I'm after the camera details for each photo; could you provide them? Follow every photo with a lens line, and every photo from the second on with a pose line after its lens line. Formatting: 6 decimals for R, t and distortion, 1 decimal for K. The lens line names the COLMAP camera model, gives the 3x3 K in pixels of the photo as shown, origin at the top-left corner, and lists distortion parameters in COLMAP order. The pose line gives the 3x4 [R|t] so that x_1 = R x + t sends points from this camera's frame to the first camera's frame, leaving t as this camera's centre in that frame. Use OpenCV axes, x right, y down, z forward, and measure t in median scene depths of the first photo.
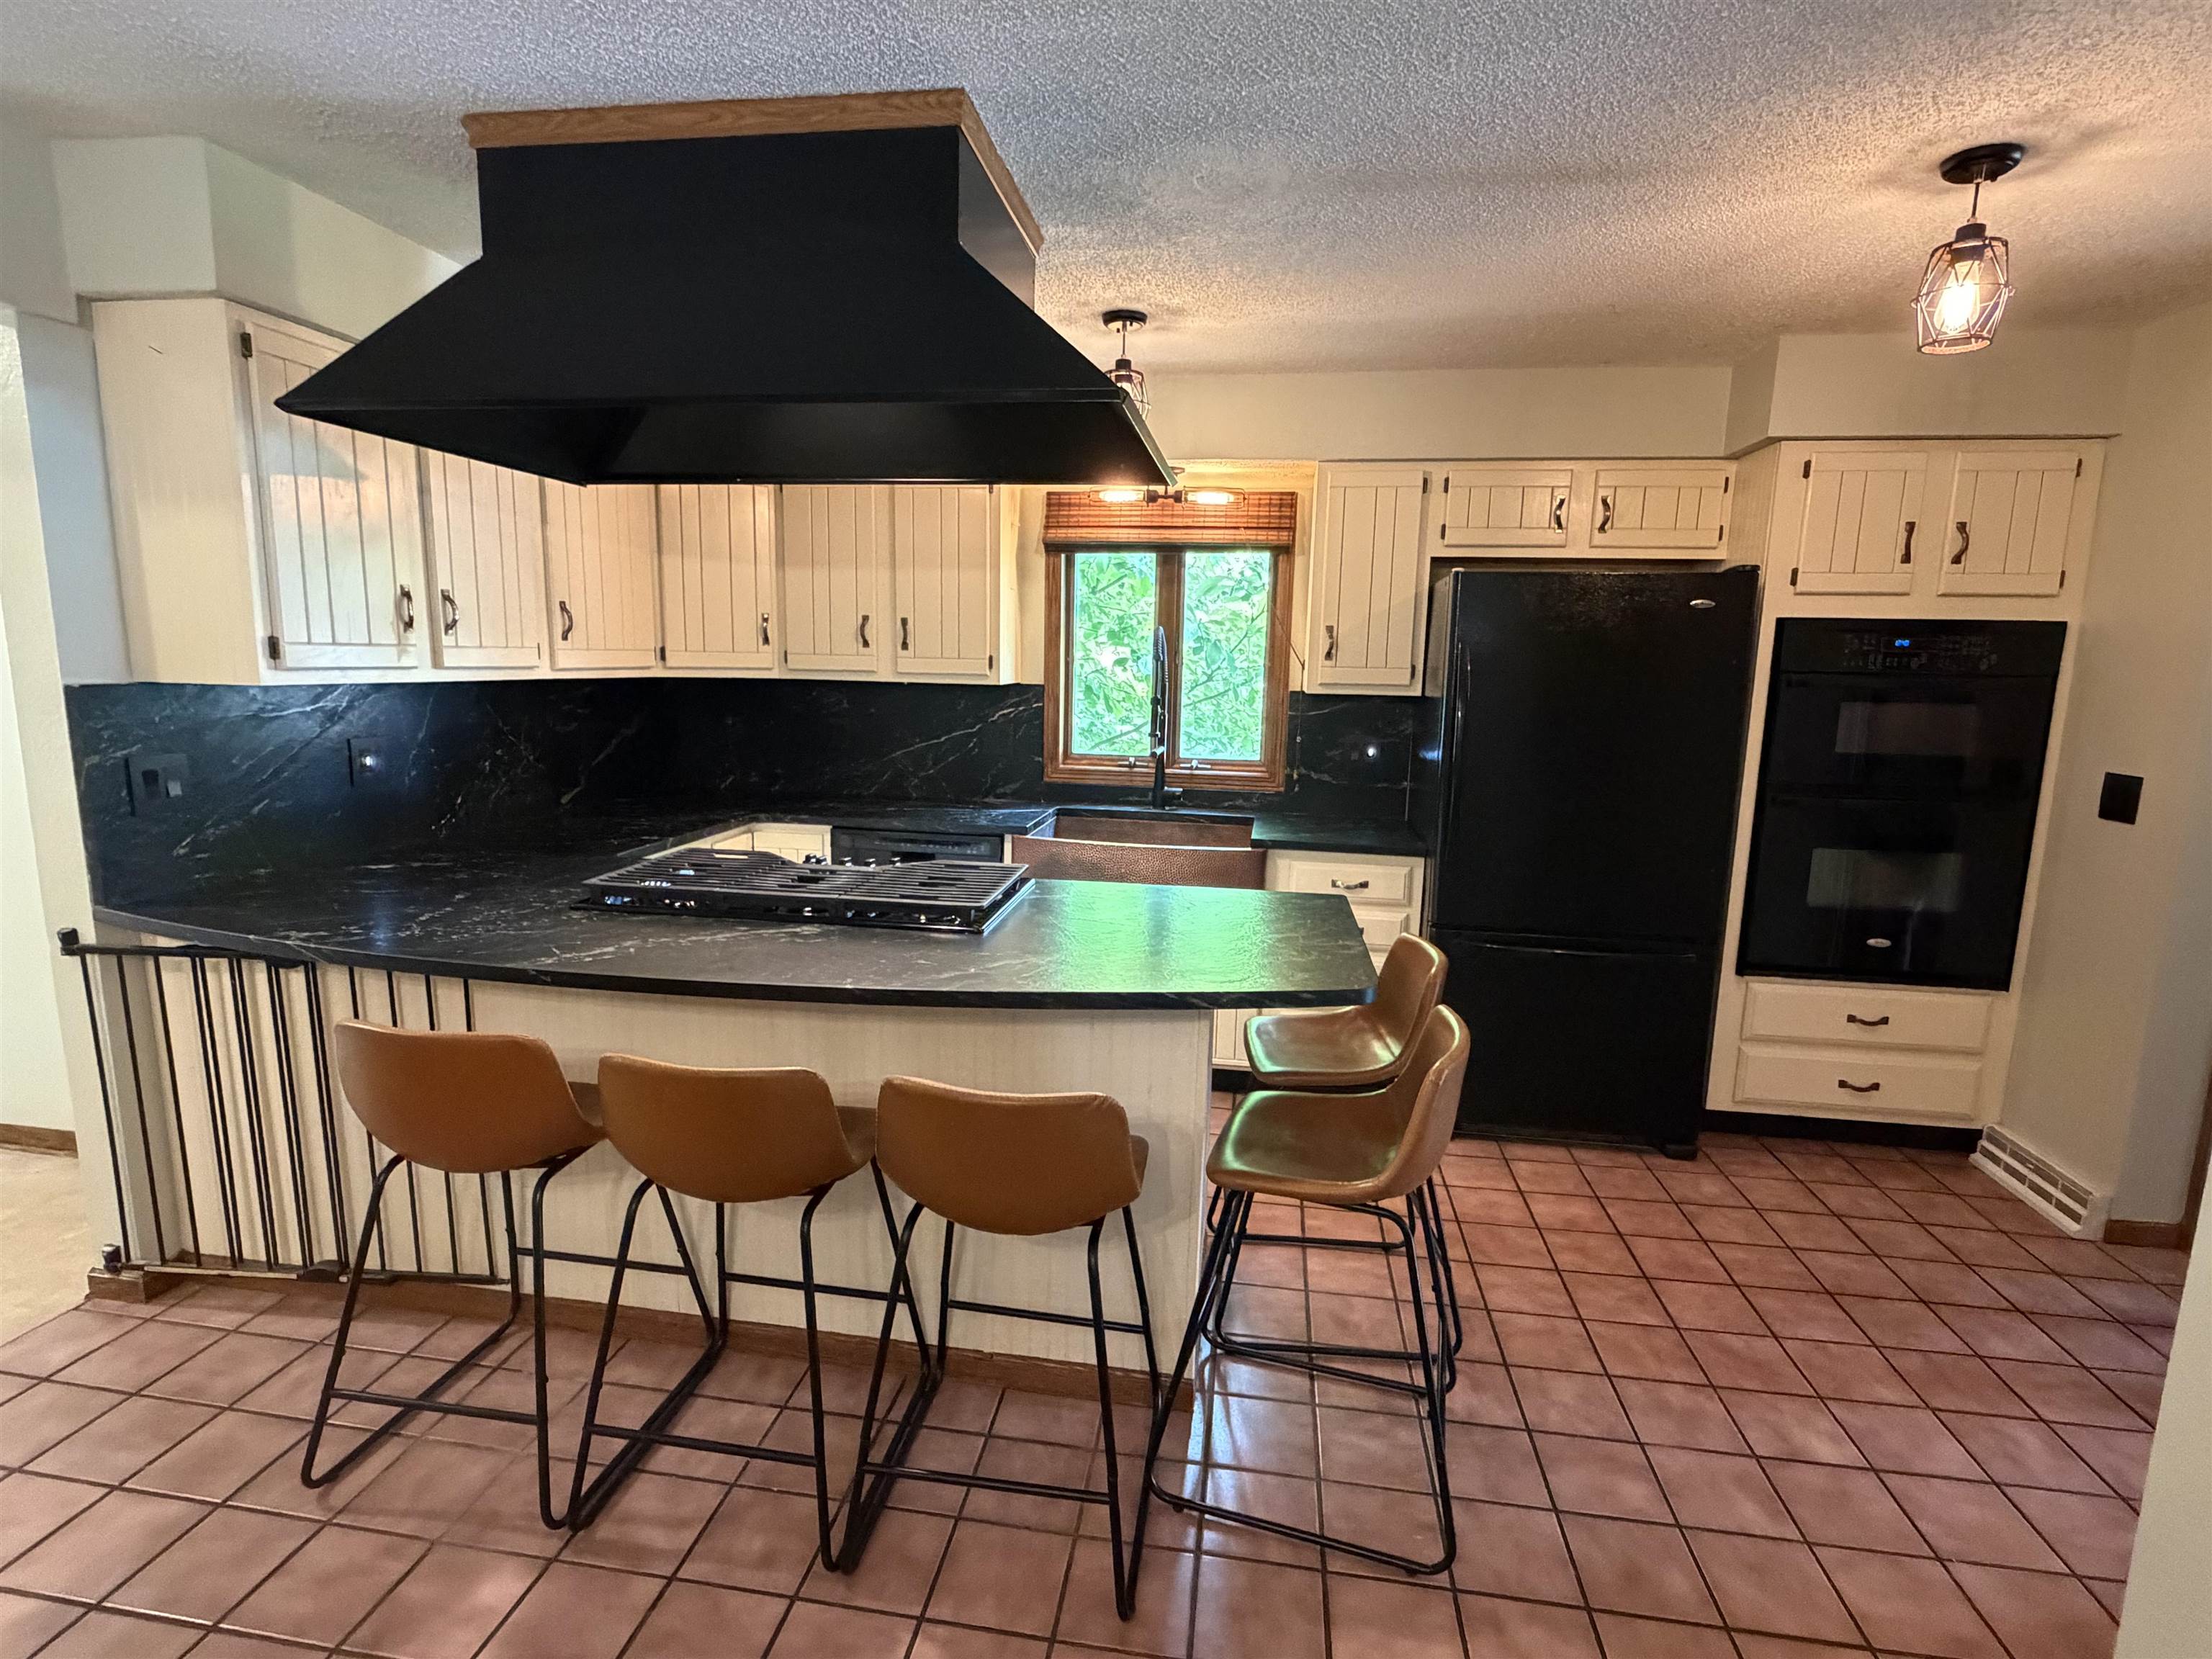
lens RADIAL K [[1099.3, 0, 1105.5], [0, 1099.3, 830.3], [0, 0, 1]] dist [0.002128, 0.000403]
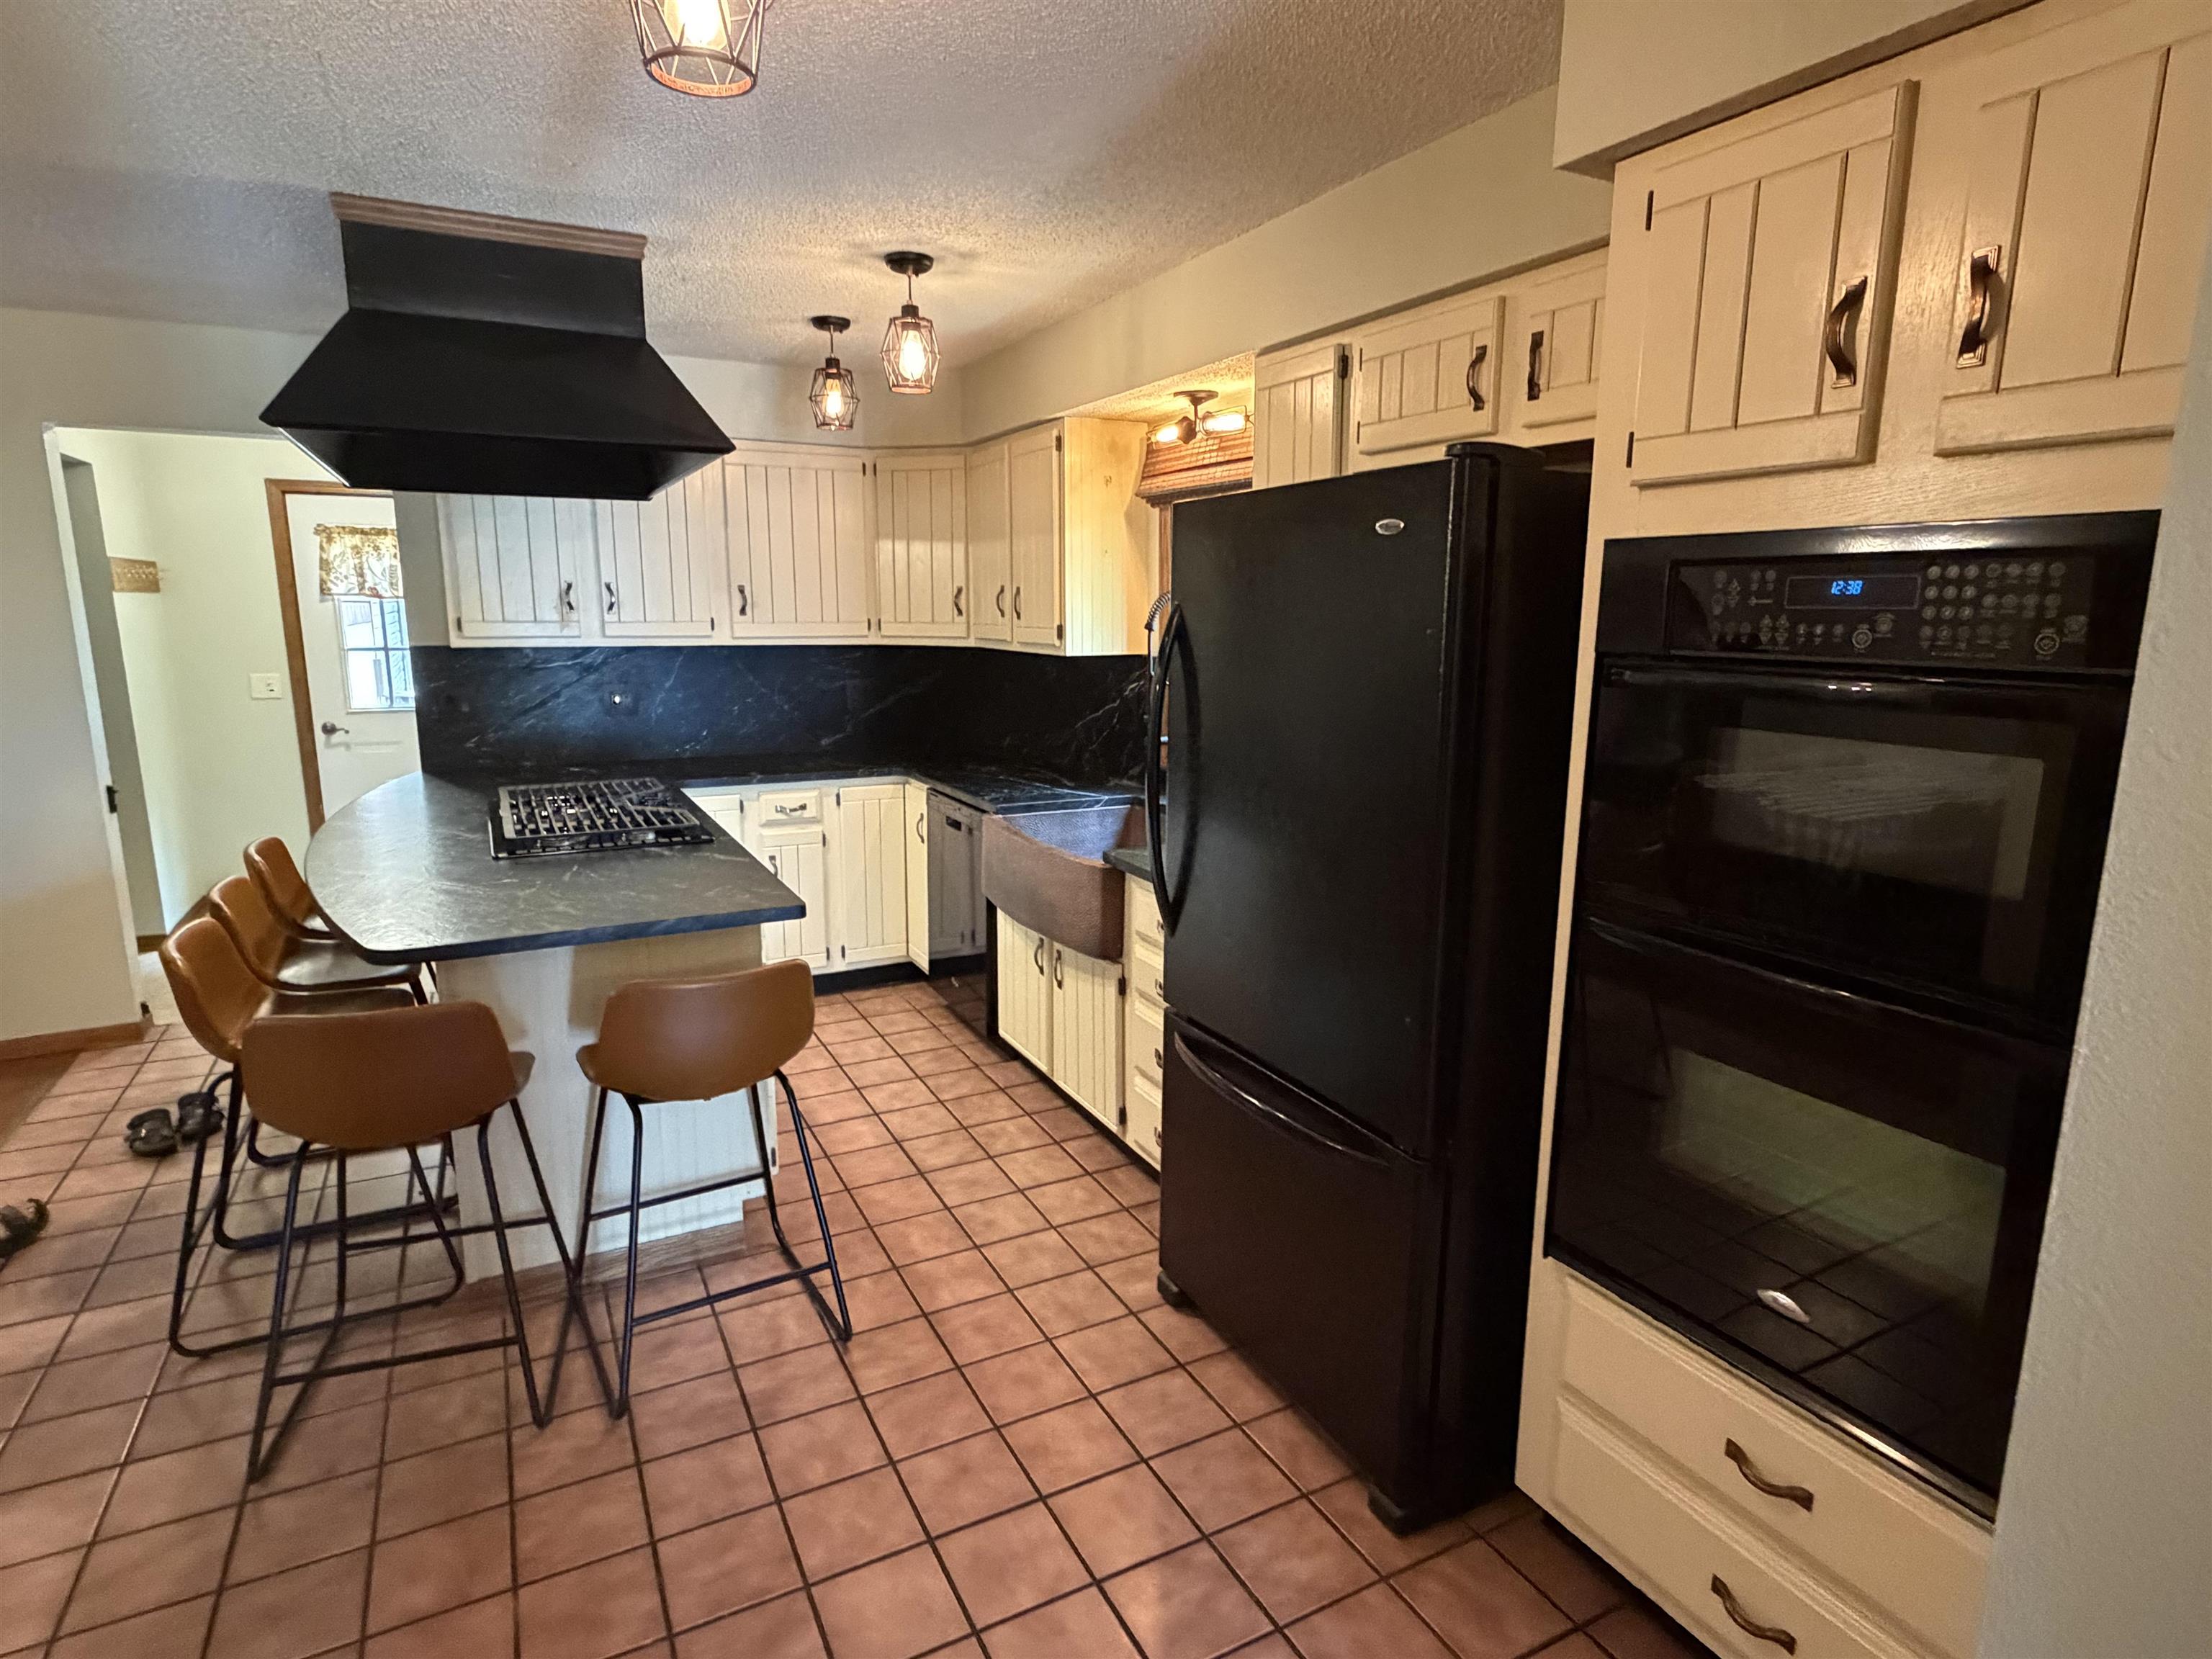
lens RADIAL K [[1191.5, 0, 1091.0], [0, 1191.5, 822.8], [0, 0, 1]] dist [0.008451, 0.000065]
pose [[0.581913, 0.129068, -0.802944, 0.909975], [-0.119524, 0.990178, 0.072543, -0.082629], [0.804420, 0.053757, 0.591624, 0.517964]]
